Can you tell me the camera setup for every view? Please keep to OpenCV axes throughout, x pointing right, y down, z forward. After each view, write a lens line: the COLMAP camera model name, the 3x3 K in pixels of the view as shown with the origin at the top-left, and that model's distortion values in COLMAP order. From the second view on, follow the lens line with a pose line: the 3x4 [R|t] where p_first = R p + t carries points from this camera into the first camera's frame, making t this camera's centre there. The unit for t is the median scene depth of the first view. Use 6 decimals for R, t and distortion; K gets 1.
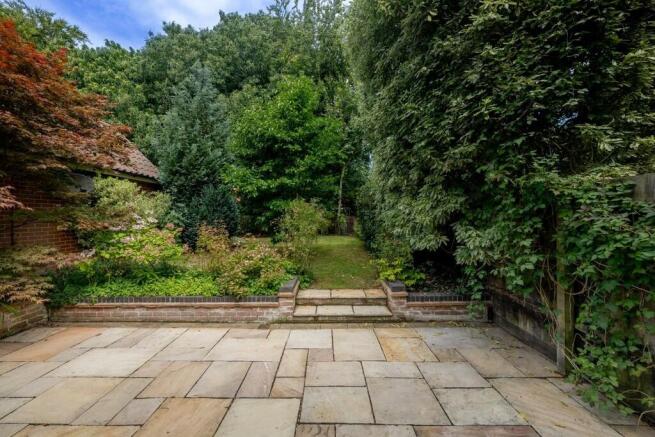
lens RADIAL K [[261.3, 0, 327.5], [0, 261.3, 218.5], [0, 0, 1]] dist [0.001055, 0.000008]
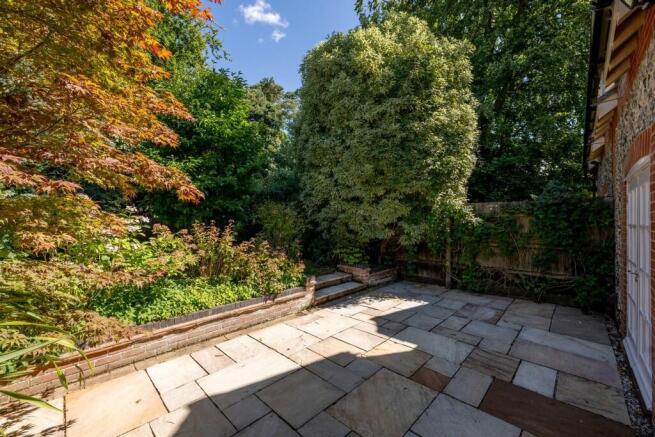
lens RADIAL K [[261.3, 0, 327.5], [0, 261.3, 218.5], [0, 0, 1]] dist [0.001055, 0.000008]
pose [[0.688944, 0.009351, 0.724755, -0.908683], [0.001372, 0.999898, -0.014205, 0.014488], [-0.724814, 0.010780, 0.688861, 0.124016]]
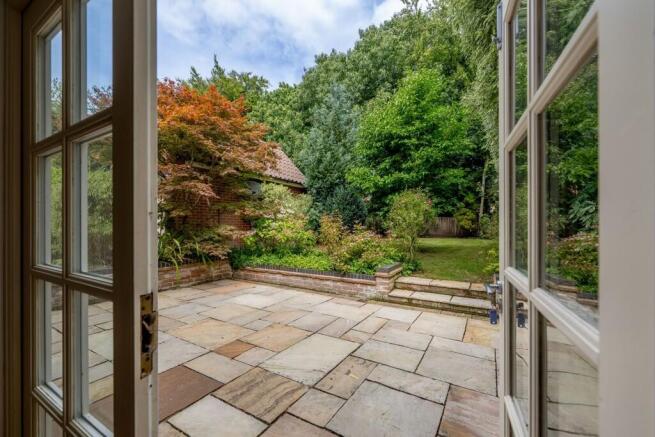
lens RADIAL K [[269.6, 0, 336.3], [0, 269.6, 225.1], [0, 0, 1]] dist [0.000297, 0.000029]
pose [[0.870068, 0.006341, -0.492892, 0.212961], [-0.009225, 0.999952, -0.003420, 0.086434], [0.492846, 0.007523, 0.870084, -0.062249]]
